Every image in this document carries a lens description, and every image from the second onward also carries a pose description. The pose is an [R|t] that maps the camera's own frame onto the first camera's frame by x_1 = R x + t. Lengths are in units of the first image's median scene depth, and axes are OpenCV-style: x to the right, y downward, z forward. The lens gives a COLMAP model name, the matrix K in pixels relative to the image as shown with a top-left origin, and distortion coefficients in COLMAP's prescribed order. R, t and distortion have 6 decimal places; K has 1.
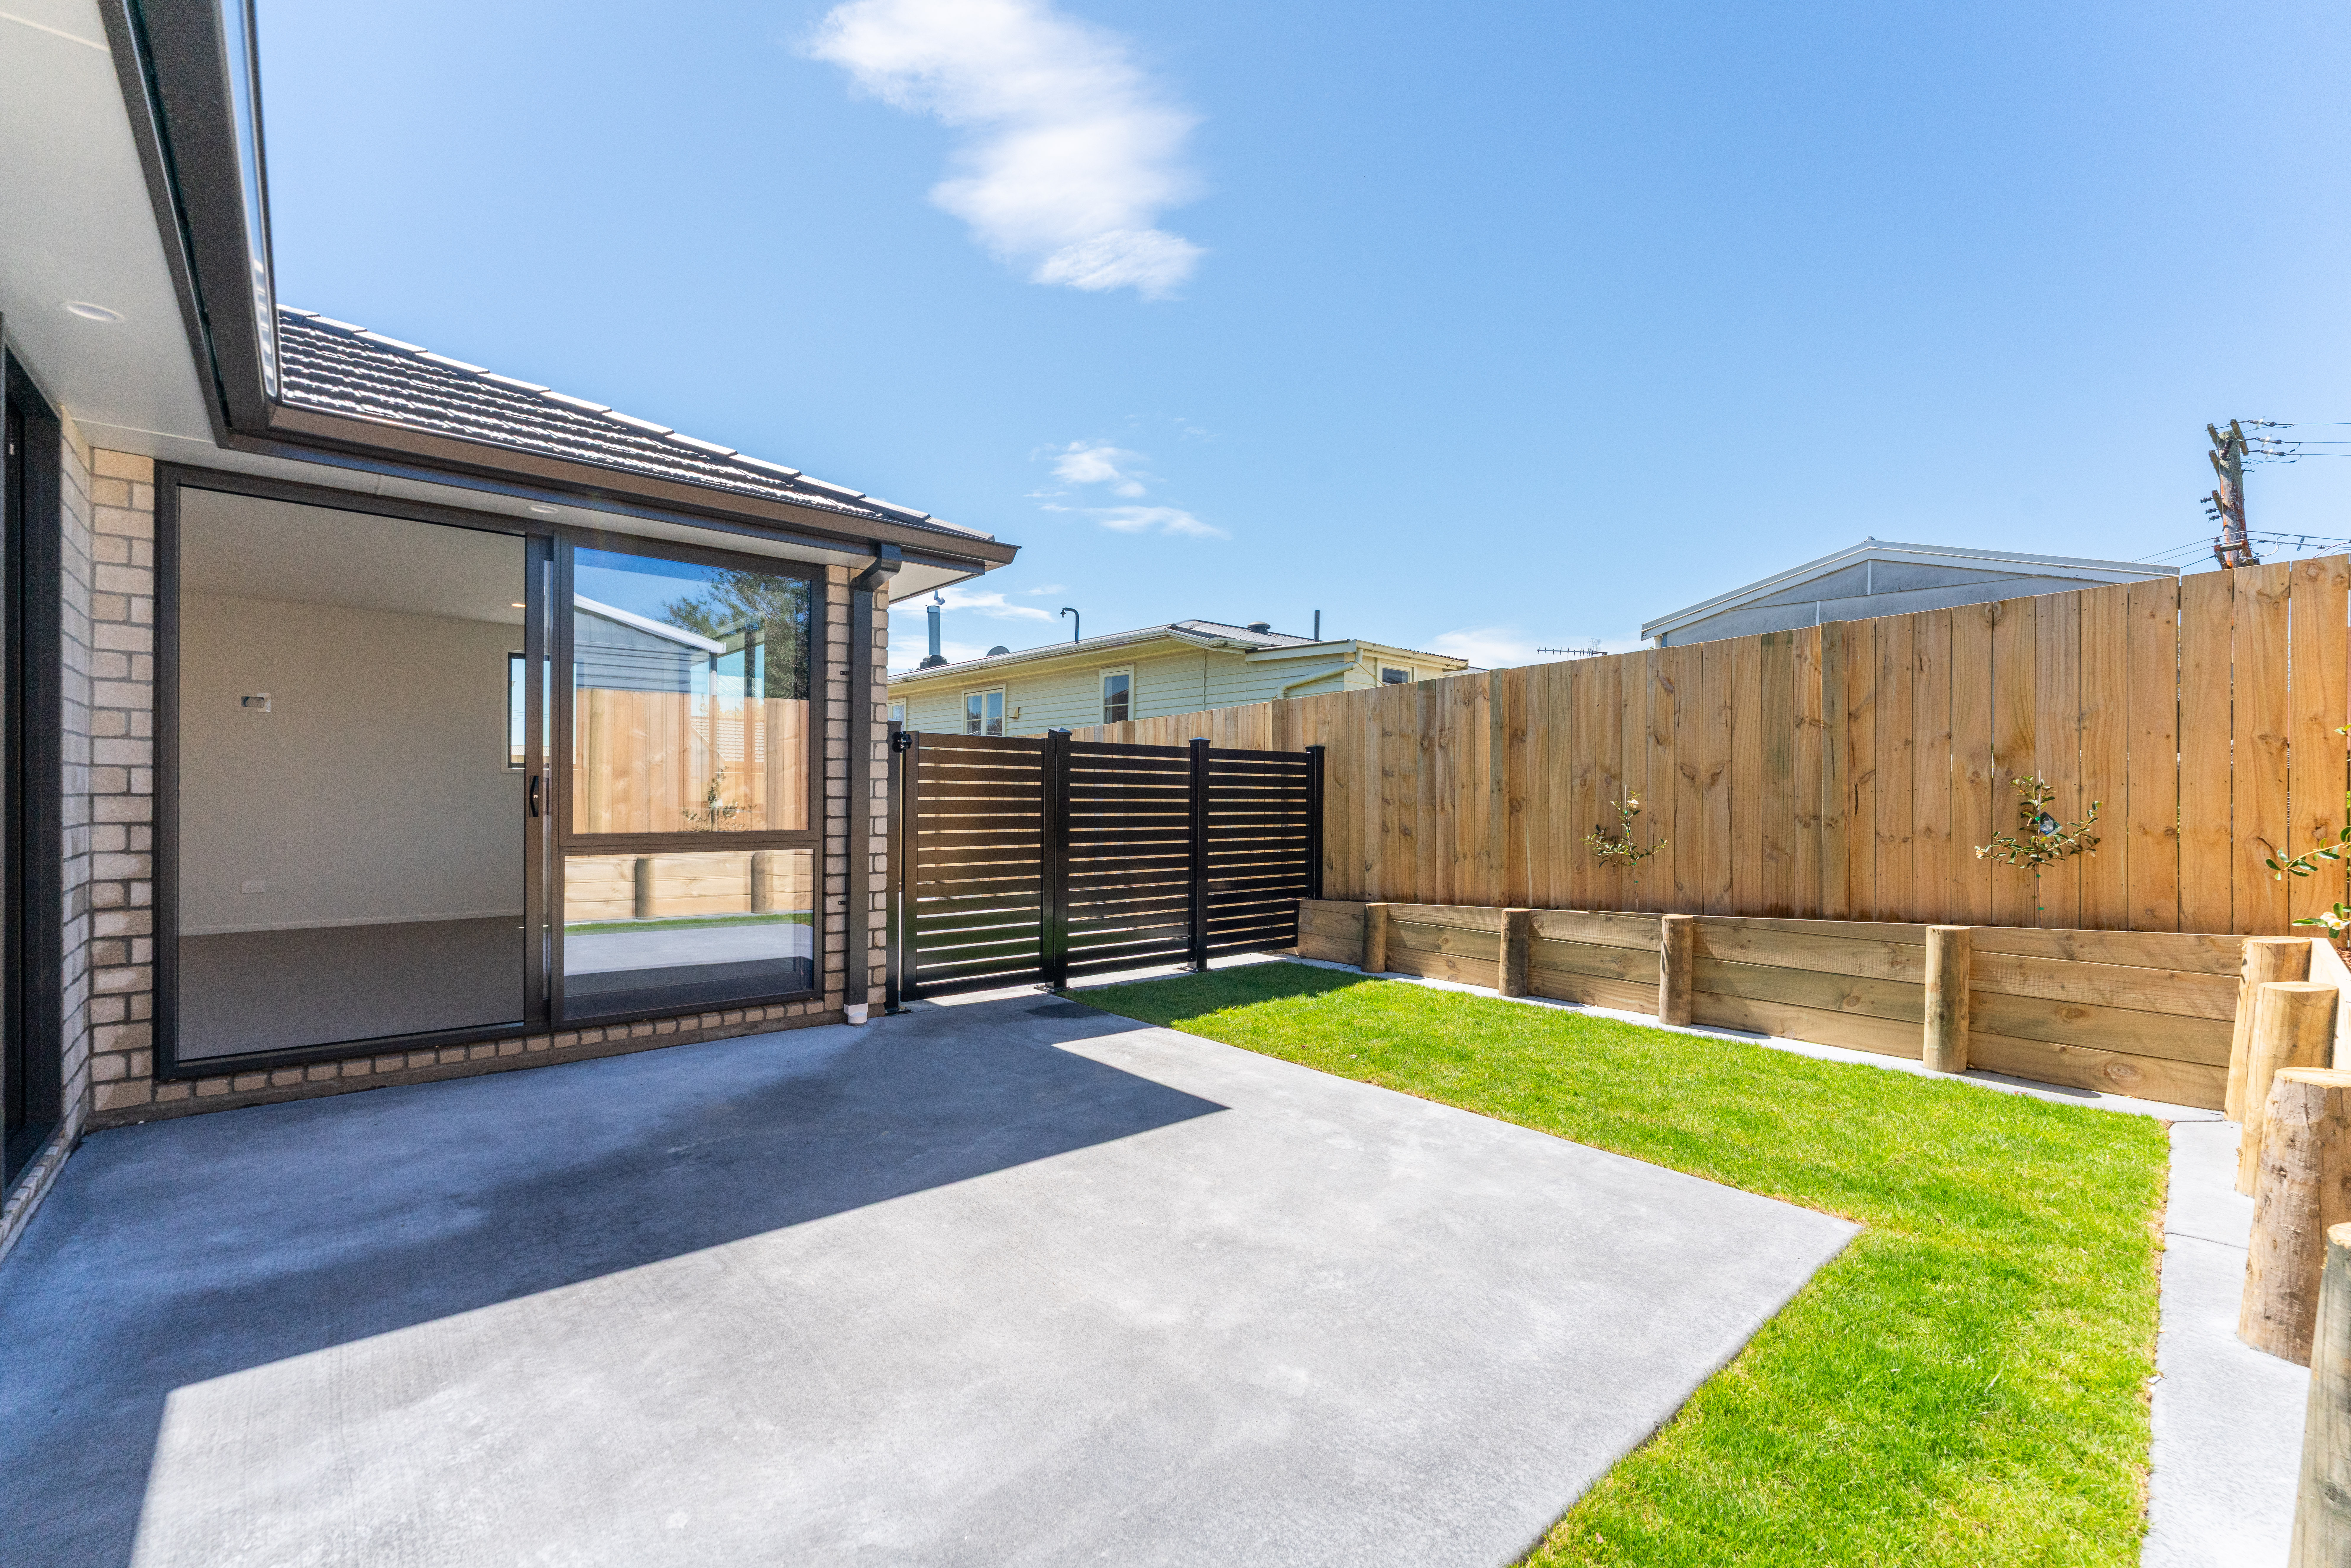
lens RADIAL K [[1006.7, 0, 1175.5], [0, 1006.7, 784.0], [0, 0, 1]] dist [-0.001031, -0.000154]
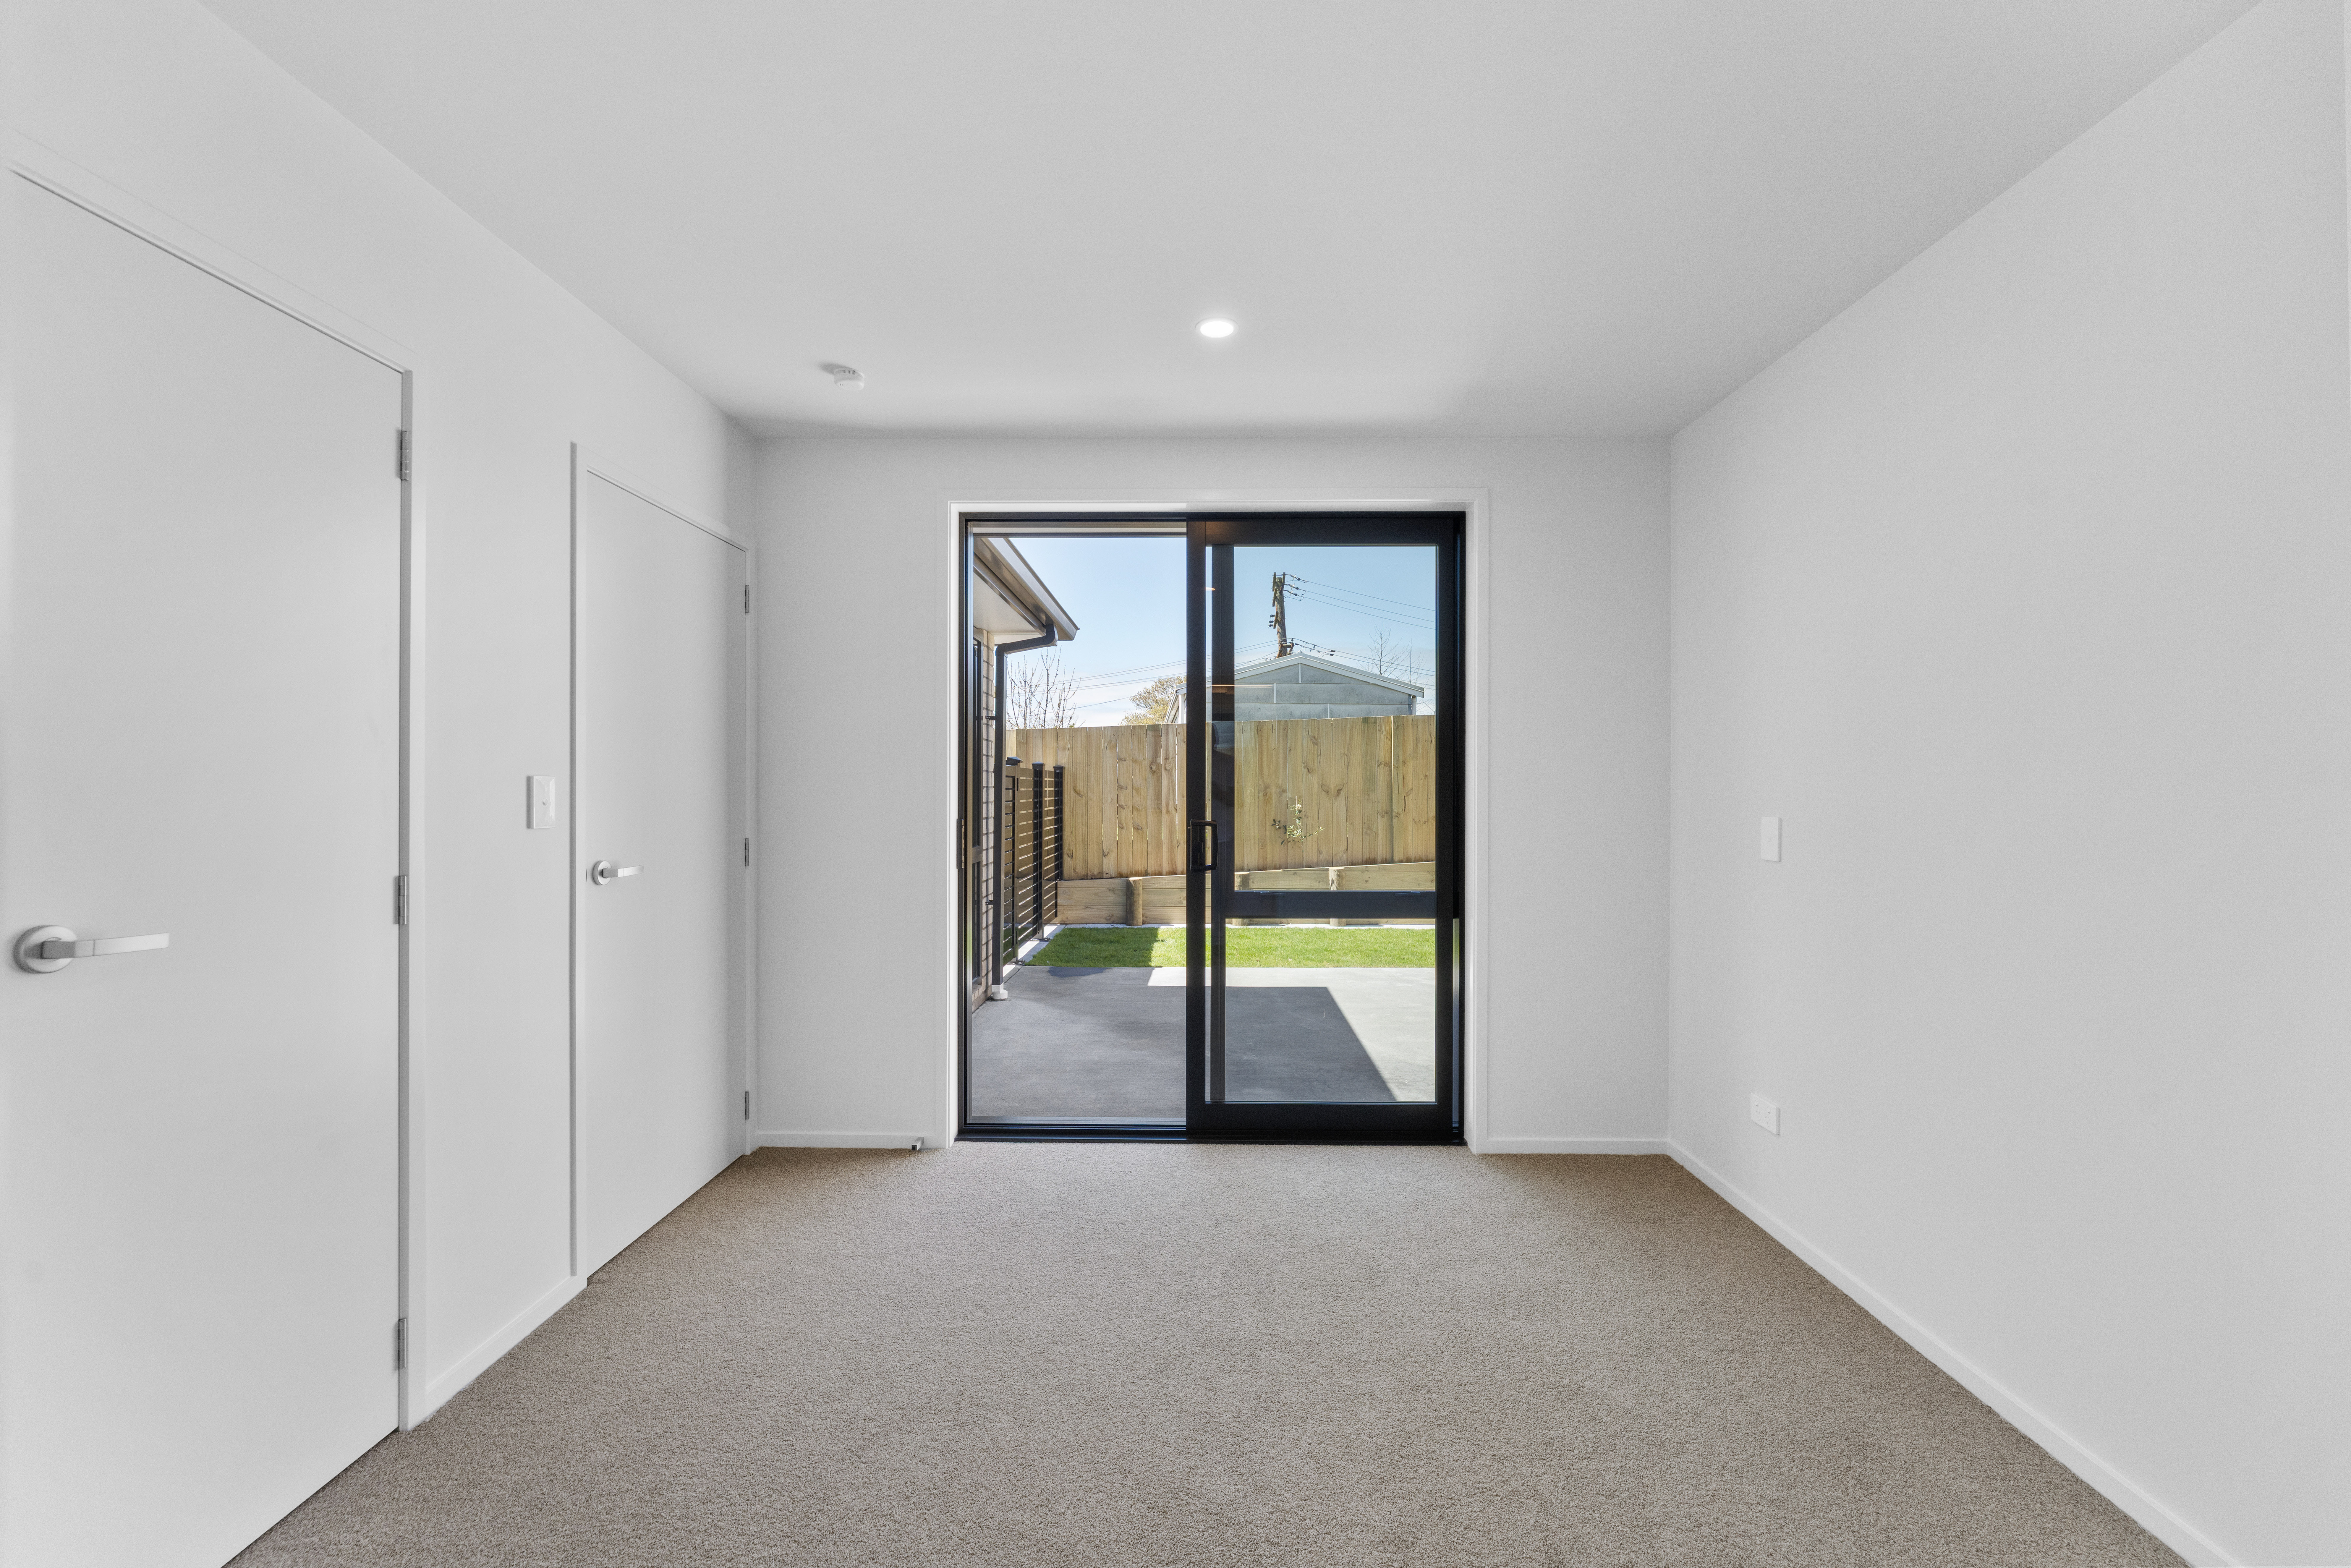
lens RADIAL K [[928.7, 0, 1218.5], [0, 928.7, 786.6], [0, 0, 1]] dist [0.000958, 0.000028]
pose [[0.666205, -0.007981, 0.745726, -0.705295], [-0.001133, 0.999931, 0.011713, -0.028619], [-0.745768, -0.008649, 0.666150, 0.021889]]
